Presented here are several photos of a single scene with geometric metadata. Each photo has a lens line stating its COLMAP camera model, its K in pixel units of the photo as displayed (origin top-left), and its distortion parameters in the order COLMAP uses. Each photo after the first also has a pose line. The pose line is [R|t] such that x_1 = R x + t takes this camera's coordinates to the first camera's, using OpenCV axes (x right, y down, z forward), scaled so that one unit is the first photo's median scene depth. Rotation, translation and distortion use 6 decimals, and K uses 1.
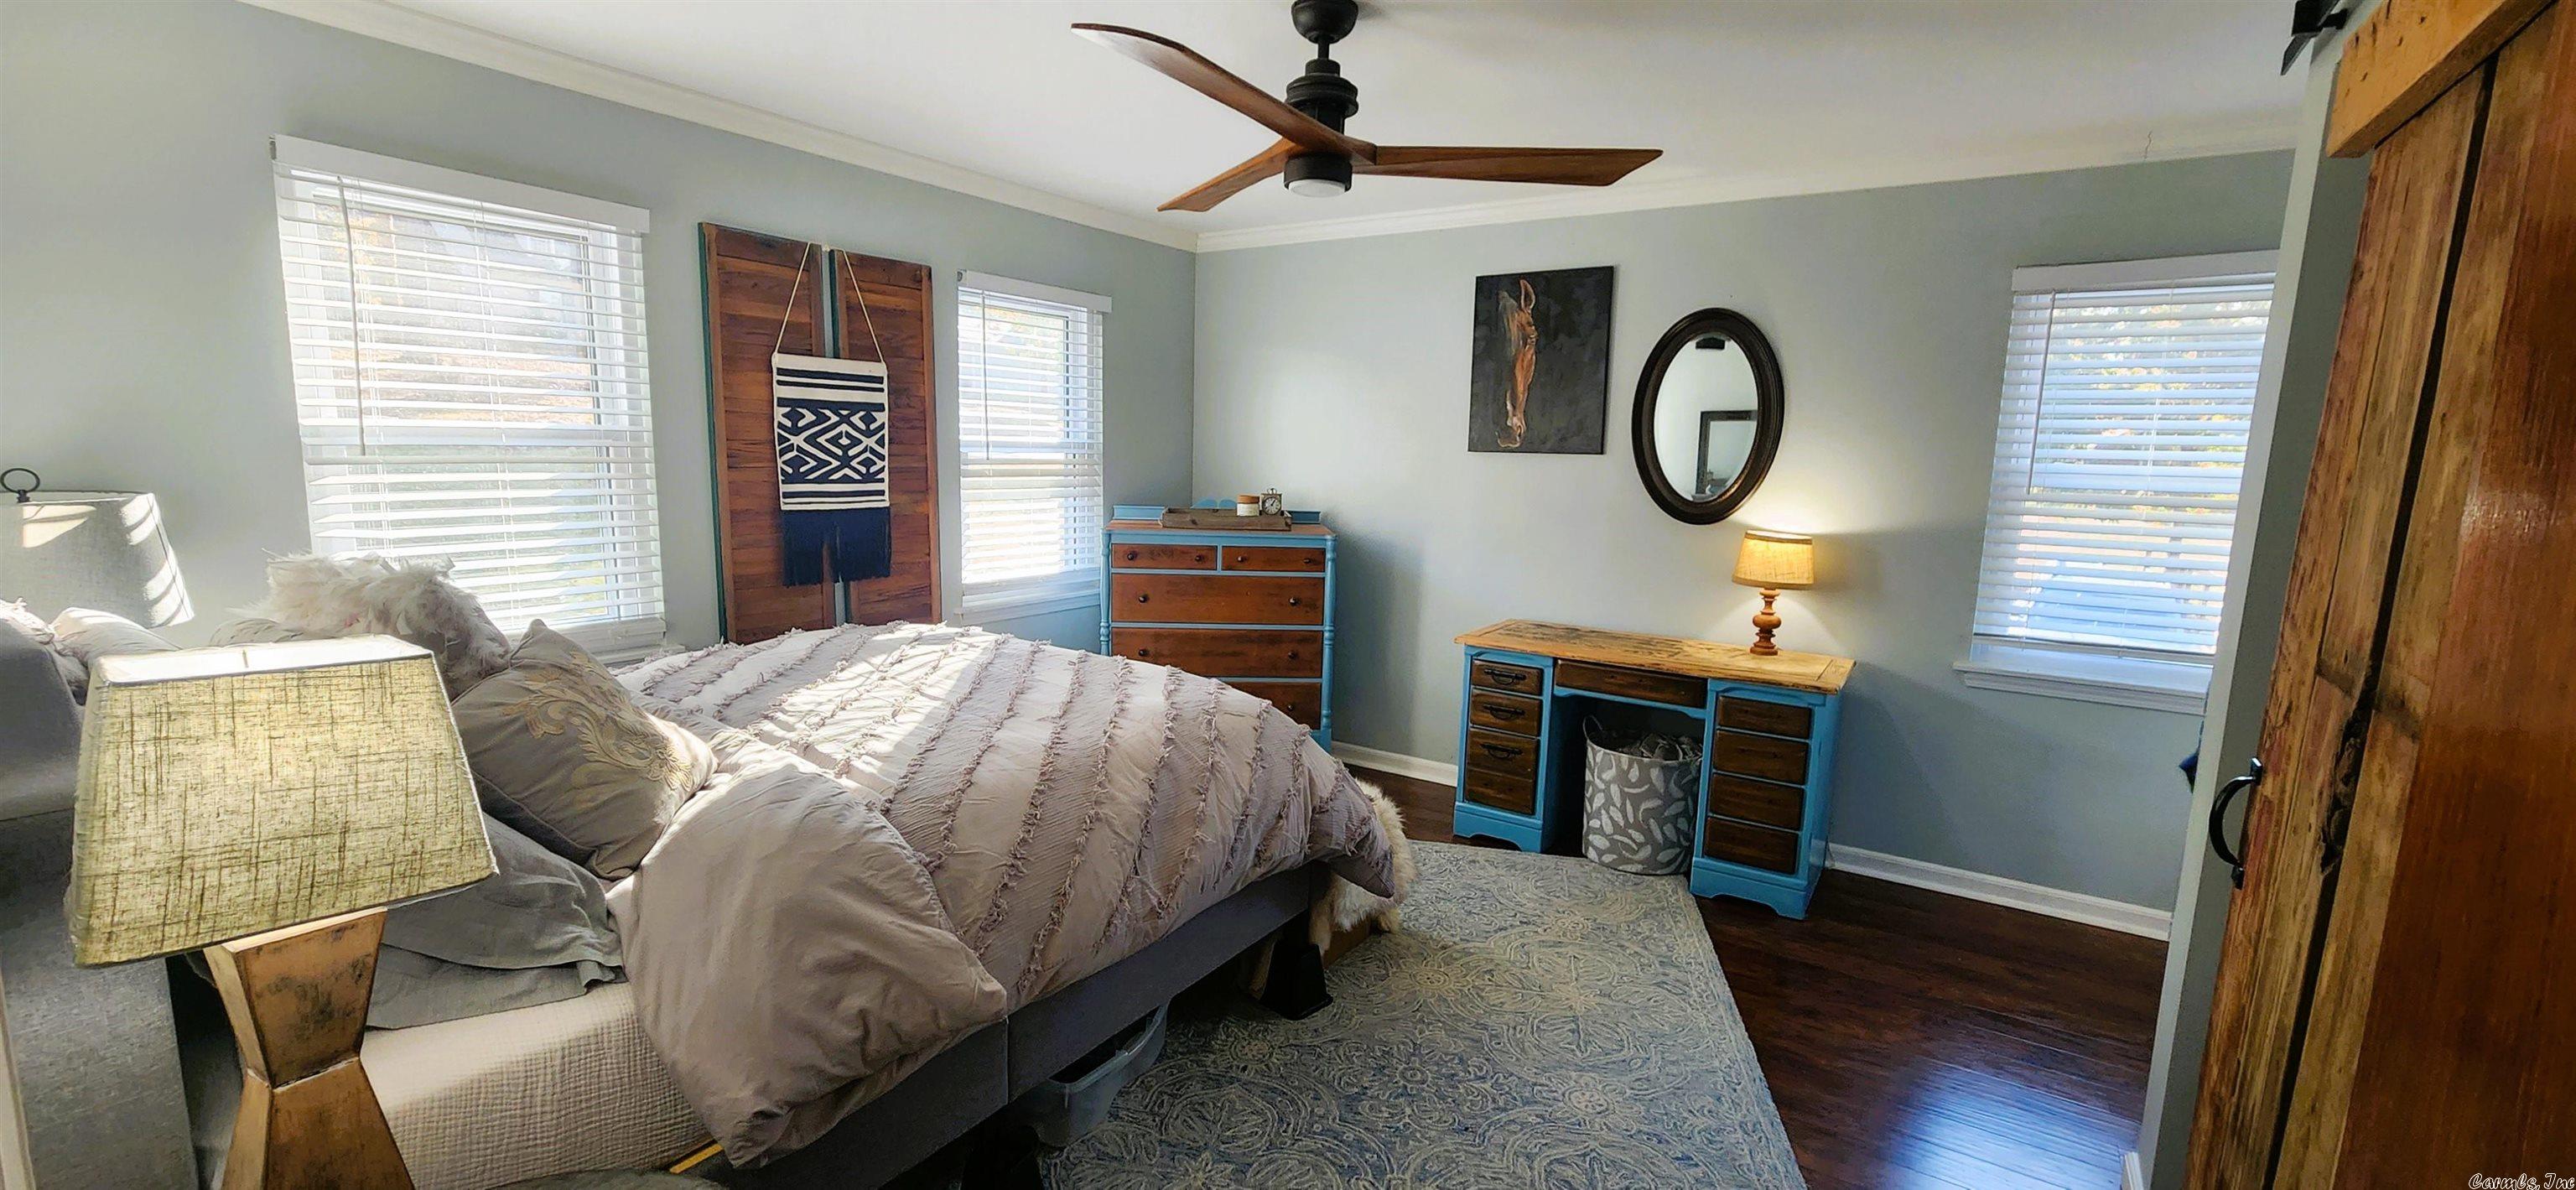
lens RADIAL K [[1037.8, 0, 1282.1], [0, 1037.8, 597.8], [0, 0, 1]] dist [0.002257, 0.000413]
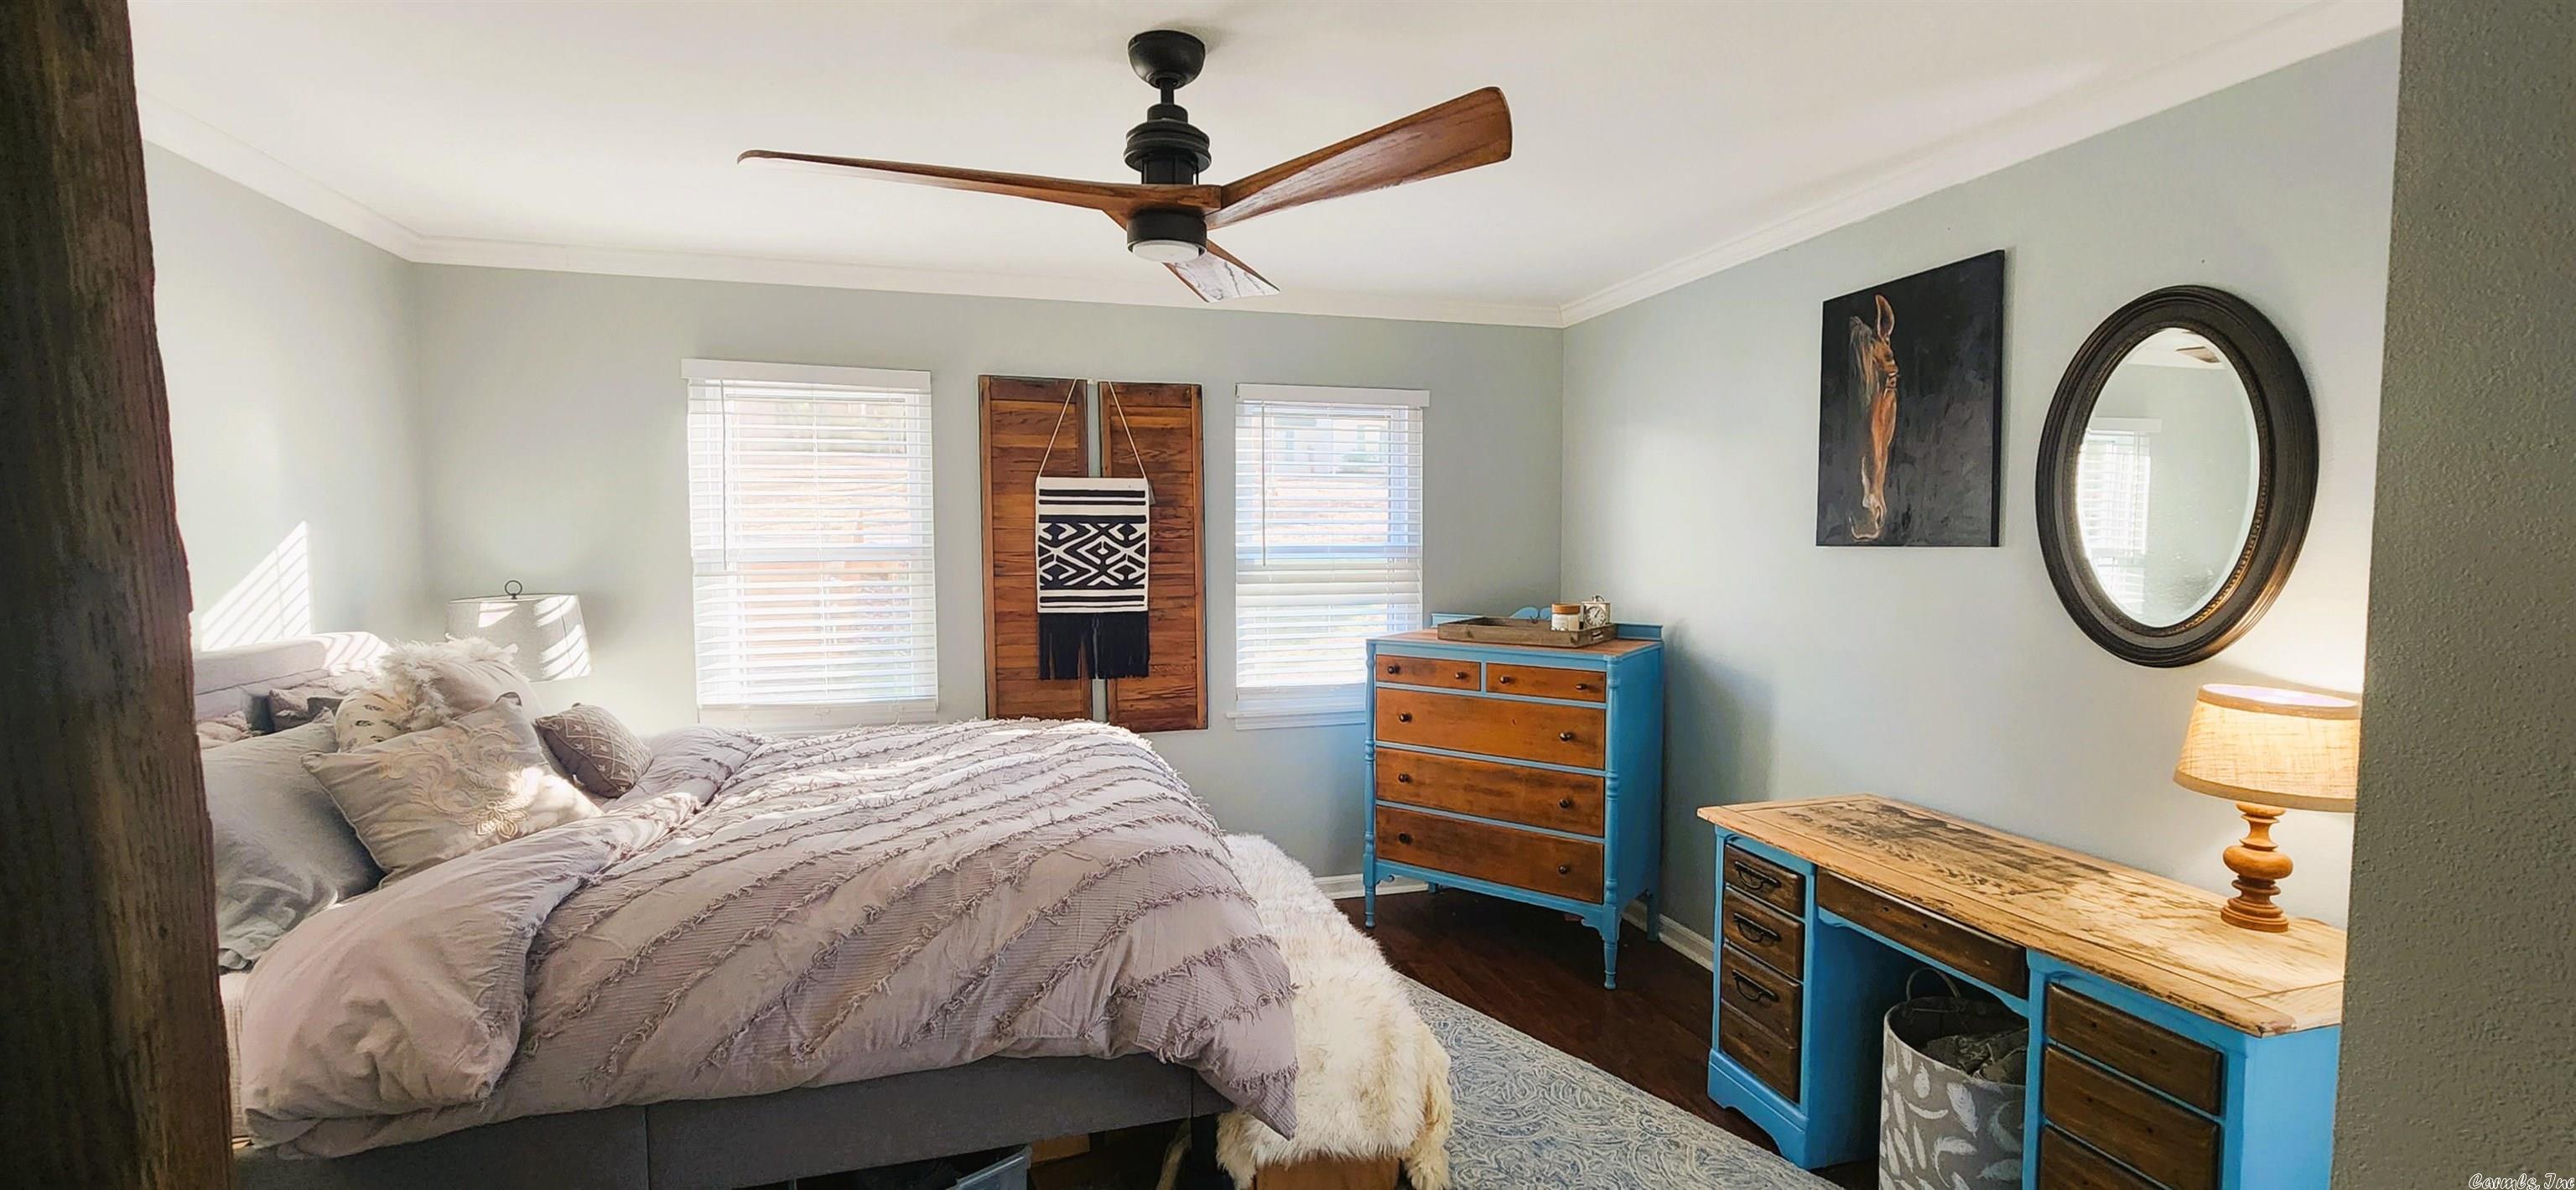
lens RADIAL K [[1037.8, 0, 1293.3], [0, 1037.8, 607.9], [0, 0, 1]] dist [0.002257, 0.000413]
pose [[0.763649, 0.015715, -0.645440, 0.433379], [-0.072367, 0.995487, -0.061382, -0.036747], [0.641563, 0.093583, 0.761340, 0.288902]]
